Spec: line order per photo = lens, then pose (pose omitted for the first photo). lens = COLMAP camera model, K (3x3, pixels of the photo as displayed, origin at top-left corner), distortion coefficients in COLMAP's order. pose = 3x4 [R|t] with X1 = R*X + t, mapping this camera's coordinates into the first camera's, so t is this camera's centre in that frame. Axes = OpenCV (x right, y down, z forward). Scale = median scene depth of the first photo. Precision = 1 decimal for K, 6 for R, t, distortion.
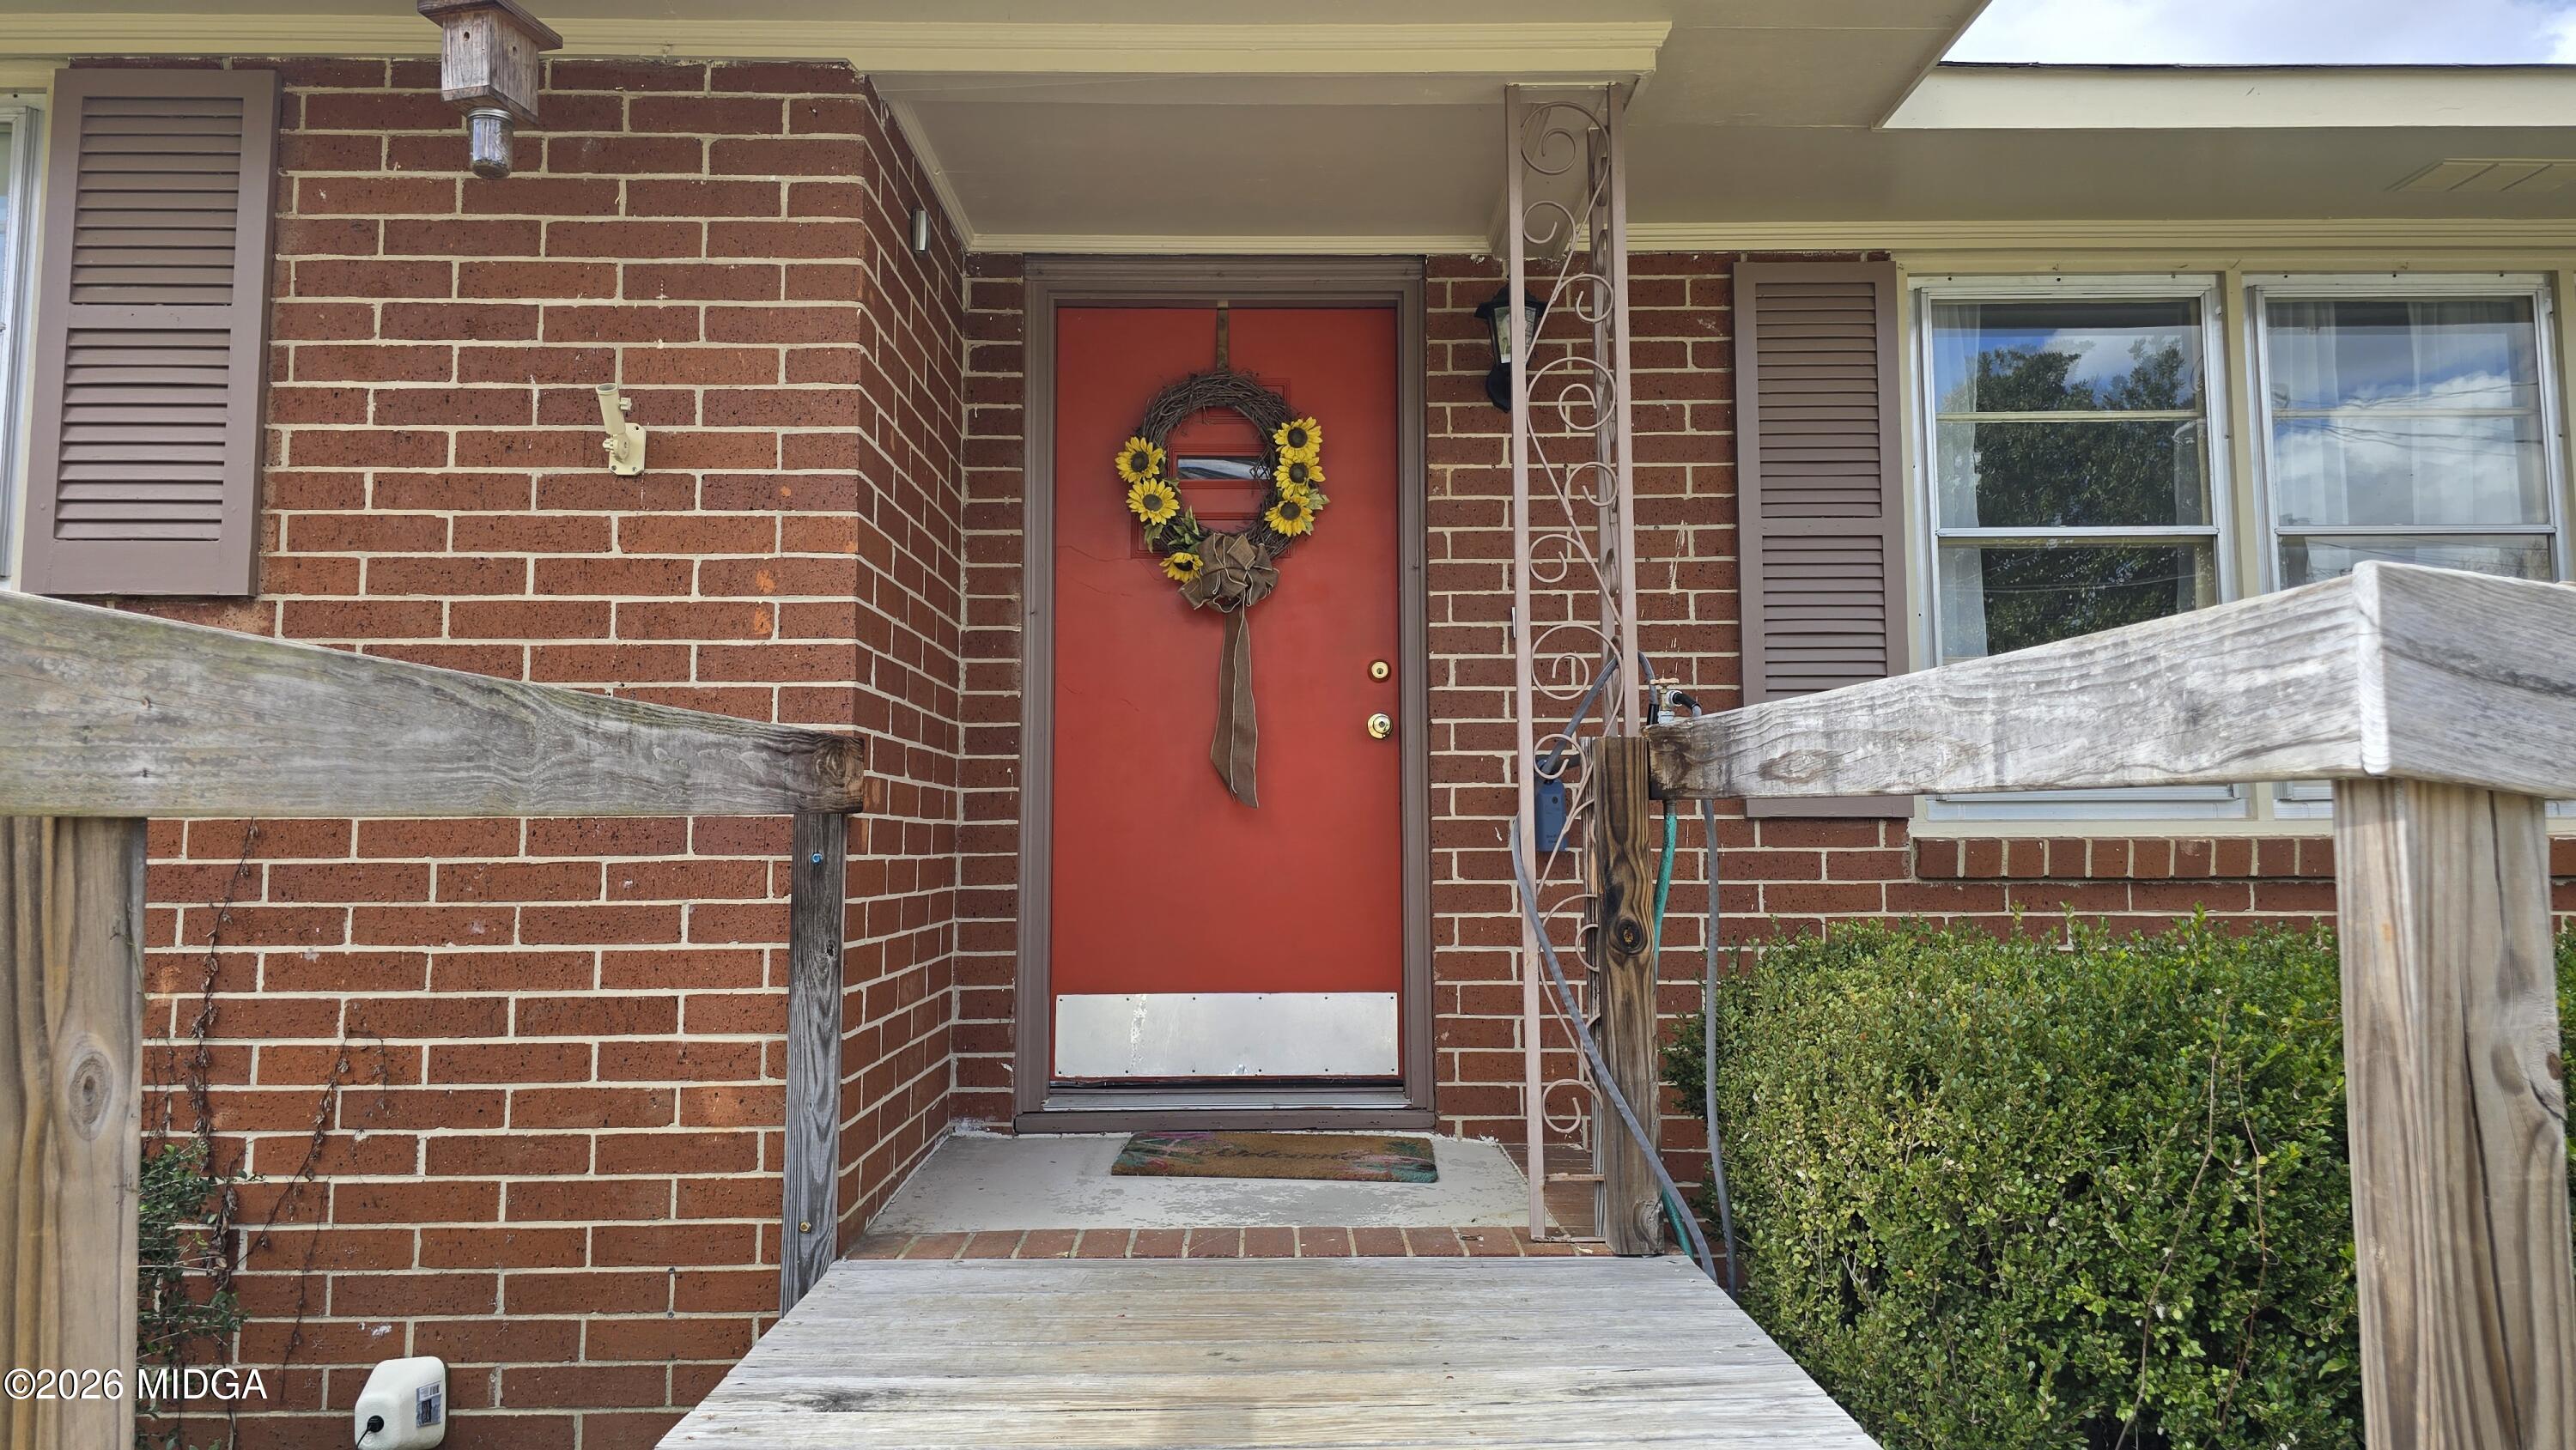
lens RADIAL K [[1826.1, 0, 1288.0], [0, 1826.1, 725.0], [0, 0, 1]] dist [-0.048682, -0.001101]
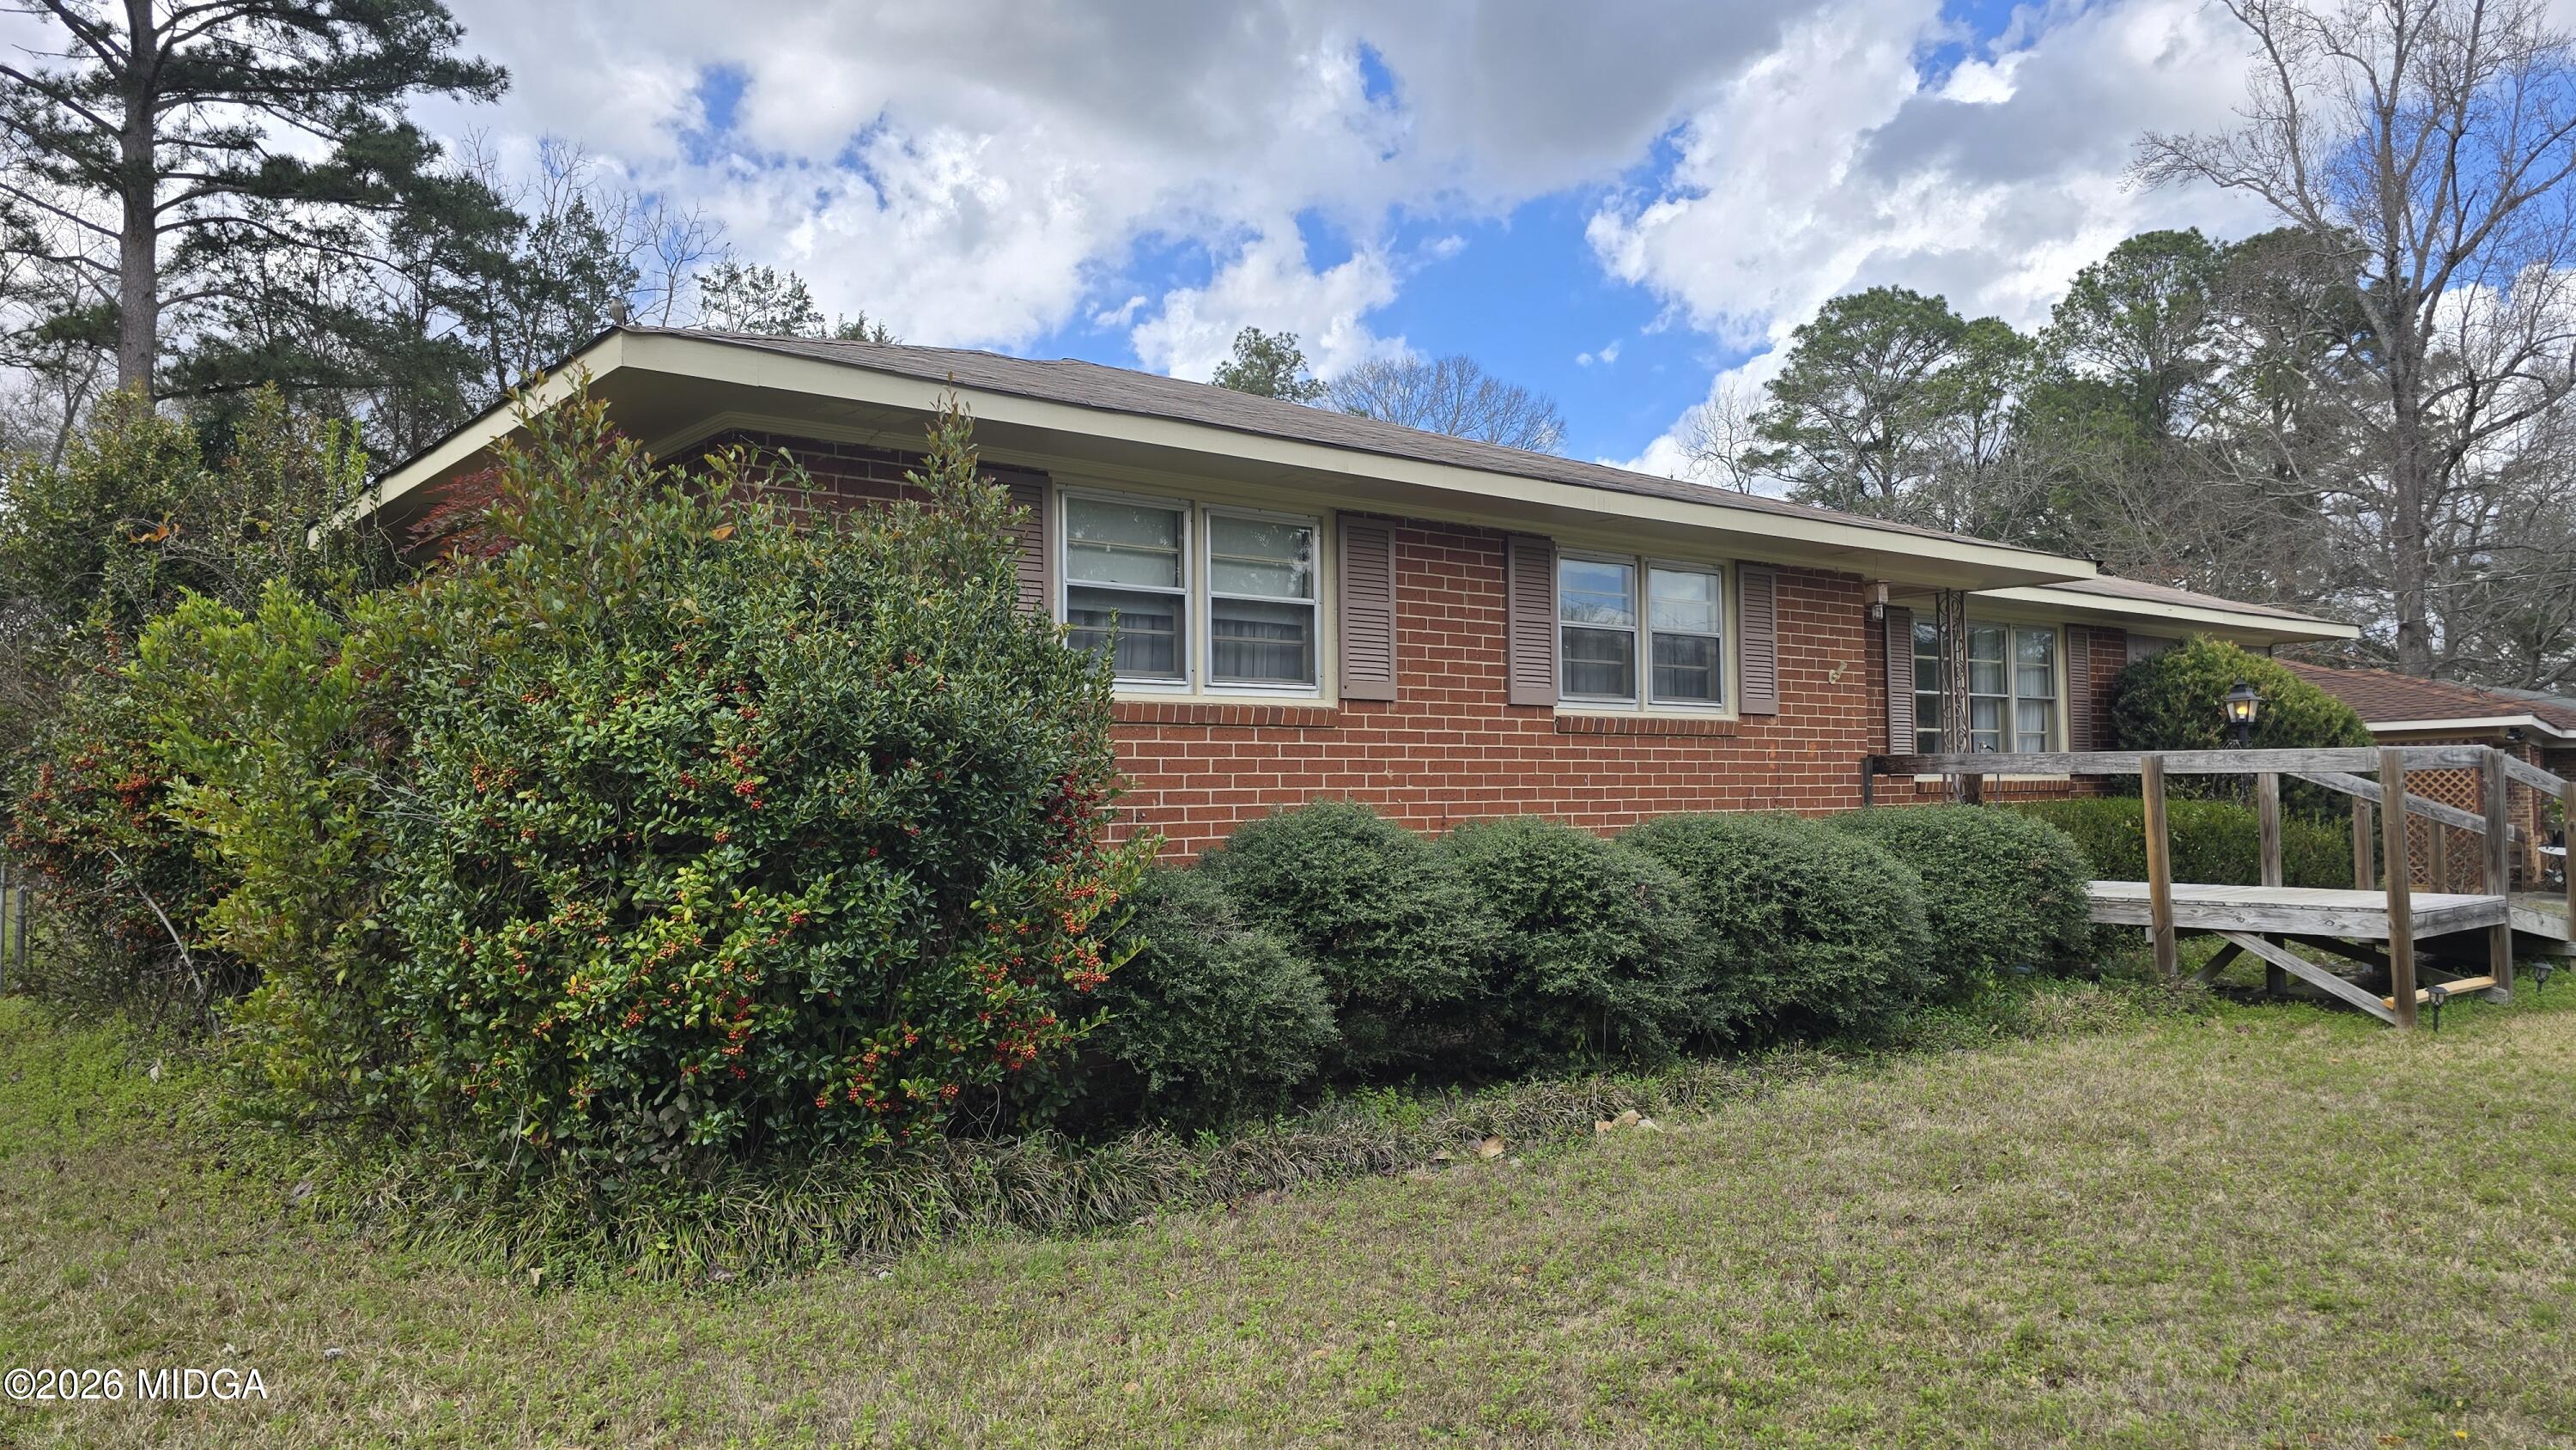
lens RADIAL K [[1826.1, 0, 1288.0], [0, 1826.1, 725.0], [0, 0, 1]] dist [-0.048682, -0.001101]
pose [[0.809892, 0.020373, 0.586226, -3.486595], [-0.040463, 0.998956, 0.021185, -0.085763], [-0.585182, -0.040878, 0.809871, -1.408967]]
